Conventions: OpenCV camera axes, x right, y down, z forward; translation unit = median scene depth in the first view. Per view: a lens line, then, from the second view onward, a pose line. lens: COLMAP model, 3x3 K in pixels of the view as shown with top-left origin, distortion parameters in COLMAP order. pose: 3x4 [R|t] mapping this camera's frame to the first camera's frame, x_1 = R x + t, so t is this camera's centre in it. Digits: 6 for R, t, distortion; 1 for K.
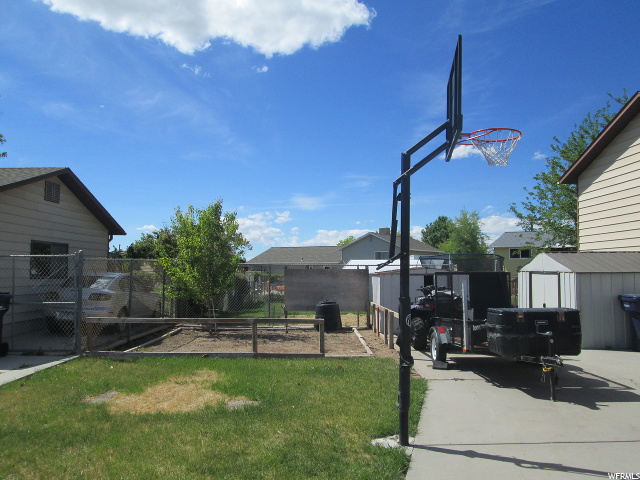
lens RADIAL K [[530.8, 0, 319.1], [0, 530.8, 237.7], [0, 0, 1]] dist [-0.042239, 0.003355]
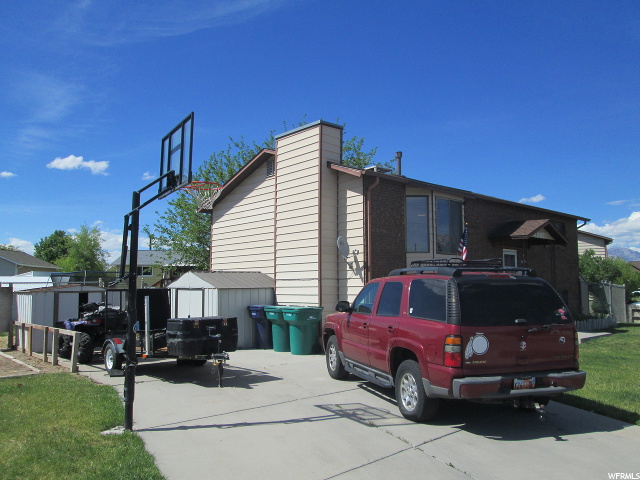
lens RADIAL K [[530.8, 0, 319.1], [0, 530.8, 237.7], [0, 0, 1]] dist [-0.042239, 0.003355]
pose [[0.757346, 0.049509, 0.651134, -0.143409], [-0.028715, 0.998682, -0.042536, -0.006425], [-0.652382, 0.013518, 0.757770, -0.094566]]
